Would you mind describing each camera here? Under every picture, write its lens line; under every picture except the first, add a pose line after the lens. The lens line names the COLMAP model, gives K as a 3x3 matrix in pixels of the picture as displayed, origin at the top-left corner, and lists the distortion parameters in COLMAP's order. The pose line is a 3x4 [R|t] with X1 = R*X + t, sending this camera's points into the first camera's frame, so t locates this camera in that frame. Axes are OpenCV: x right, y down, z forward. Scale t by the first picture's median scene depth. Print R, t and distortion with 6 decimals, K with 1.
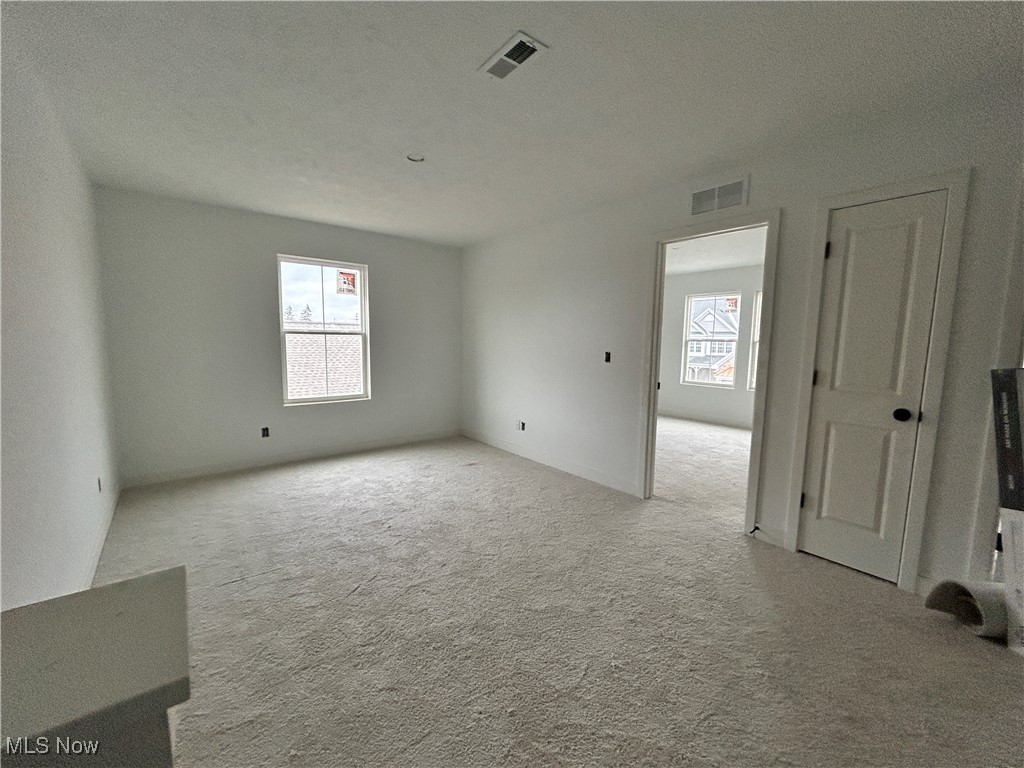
lens RADIAL K [[412.9, 0, 509.1], [0, 412.9, 383.5], [0, 0, 1]] dist [-0.000199, -0.000348]
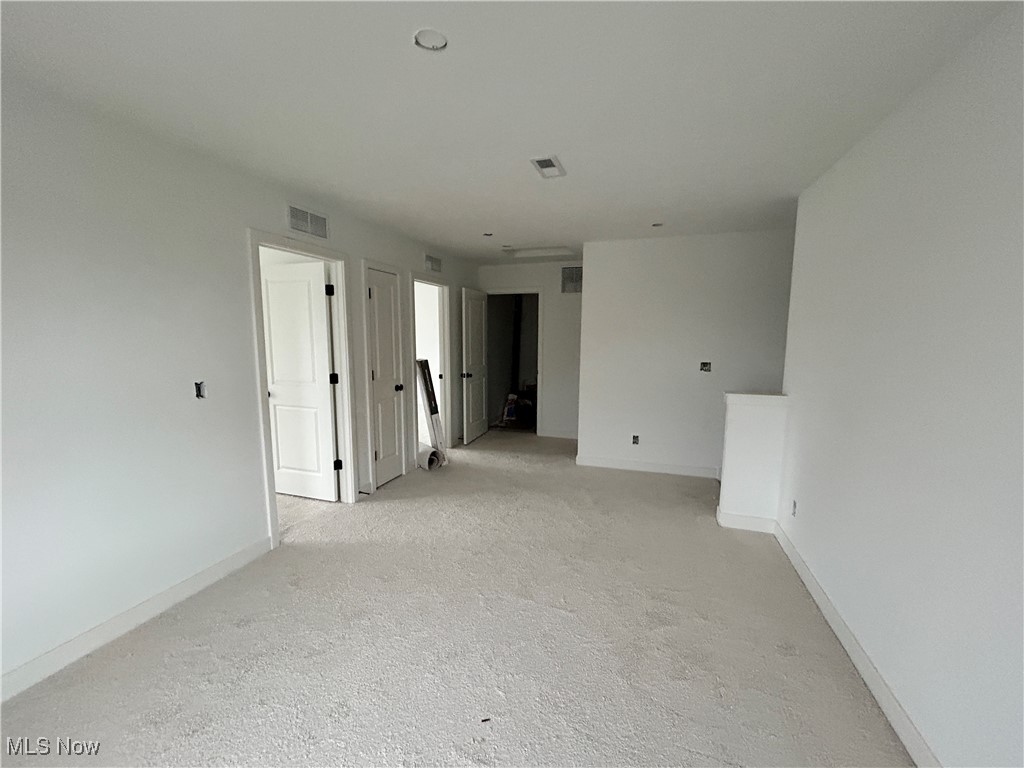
lens RADIAL K [[412.9, 0, 507.2], [0, 412.9, 388.4], [0, 0, 1]] dist [-0.000199, -0.000348]
pose [[-0.525672, -0.129451, 0.840780, -0.765805], [0.078310, 0.976794, 0.199353, -0.216047], [-0.847075, 0.170636, -0.503336, 1.252364]]
